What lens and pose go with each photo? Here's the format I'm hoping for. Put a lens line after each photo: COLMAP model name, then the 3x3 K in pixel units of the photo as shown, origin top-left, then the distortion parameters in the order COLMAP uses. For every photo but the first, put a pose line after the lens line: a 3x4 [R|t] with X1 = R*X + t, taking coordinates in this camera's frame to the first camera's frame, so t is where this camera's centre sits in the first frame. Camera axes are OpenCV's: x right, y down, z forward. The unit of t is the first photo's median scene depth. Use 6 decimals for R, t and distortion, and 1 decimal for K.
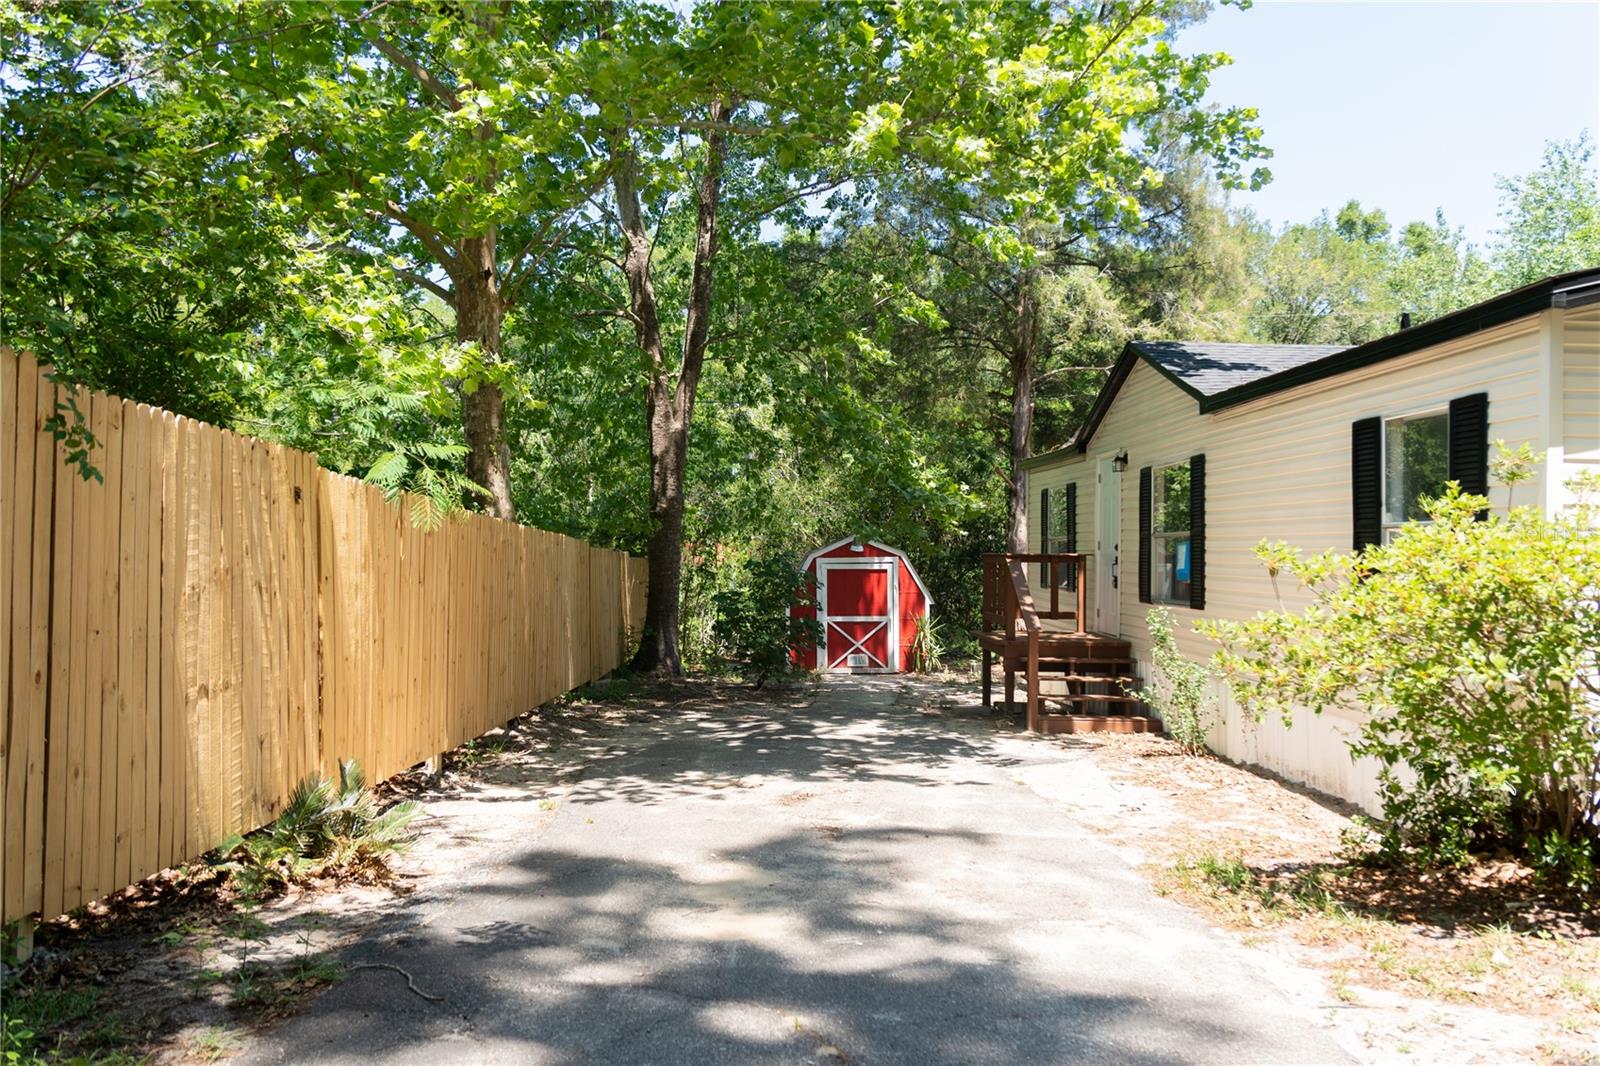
lens RADIAL K [[1240.7, 0, 809.9], [0, 1240.7, 534.5], [0, 0, 1]] dist [0.007640, 0.012531]
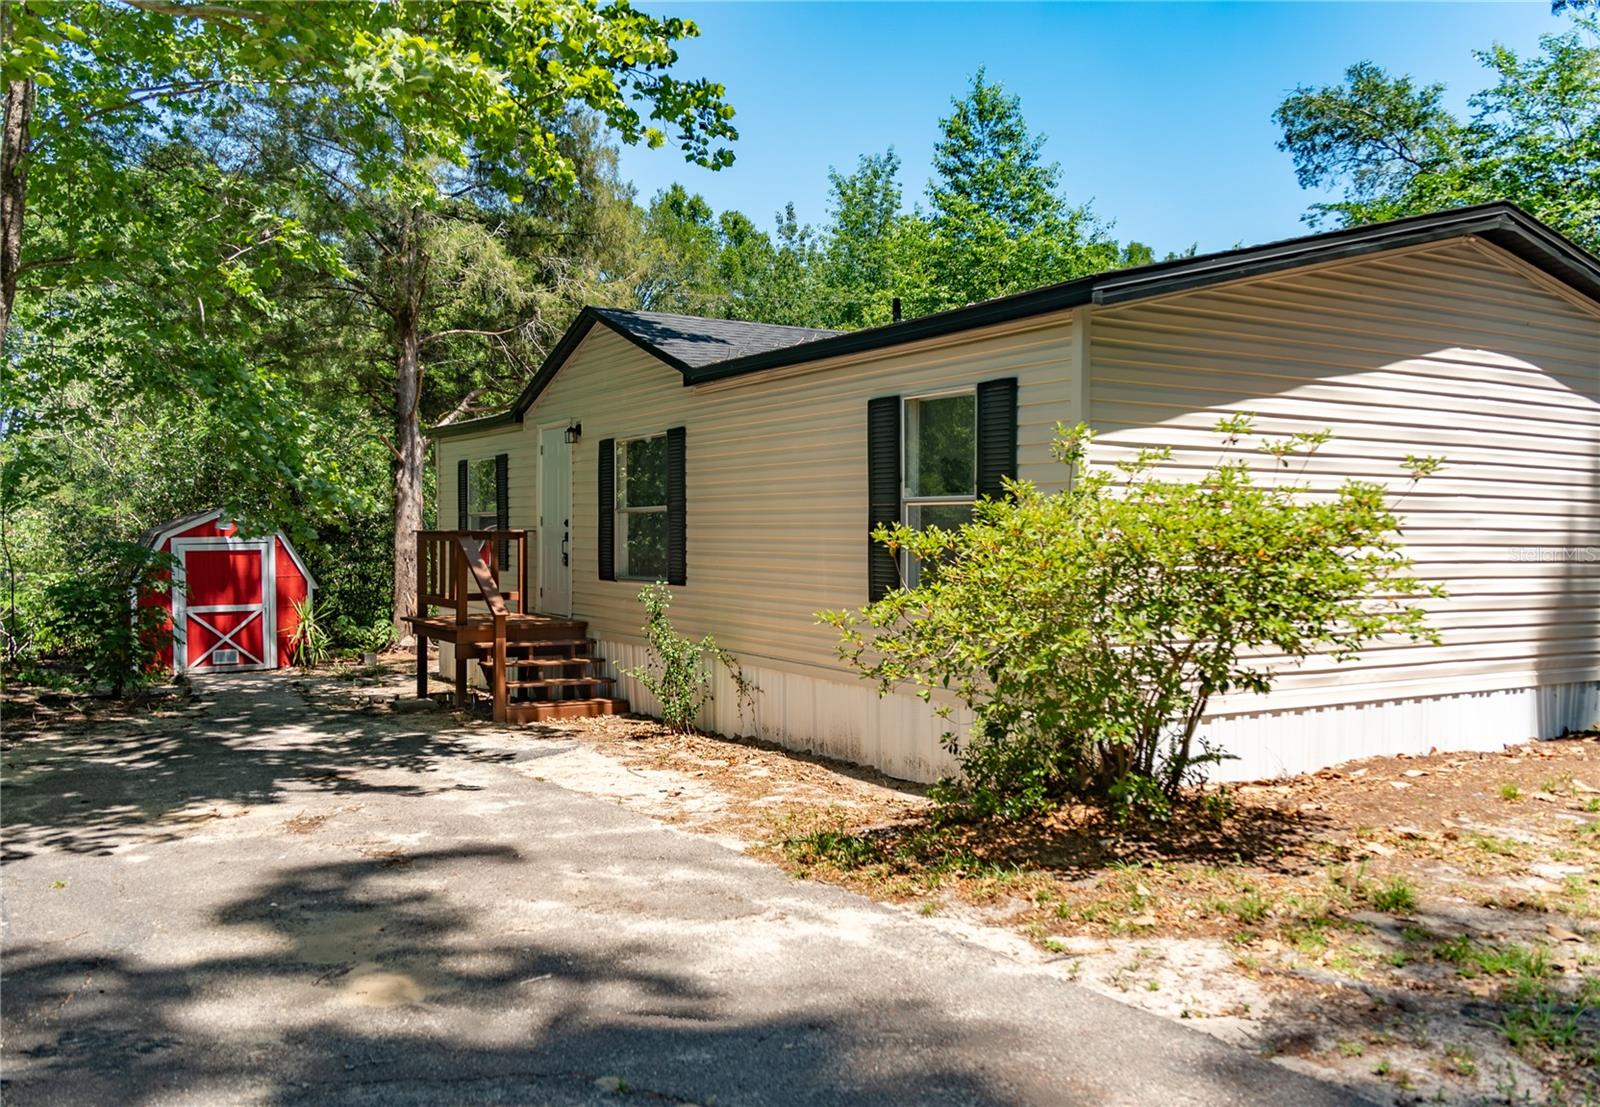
lens RADIAL K [[1303.7, 0, 763.9], [0, 1303.7, 559.2], [0, 0, 1]] dist [0.016485, -0.001848]
pose [[0.879961, -0.020300, 0.474612, -0.120728], [0.002291, 0.999256, 0.038493, 0.000005], [-0.475041, -0.032785, 0.879353, 0.062858]]
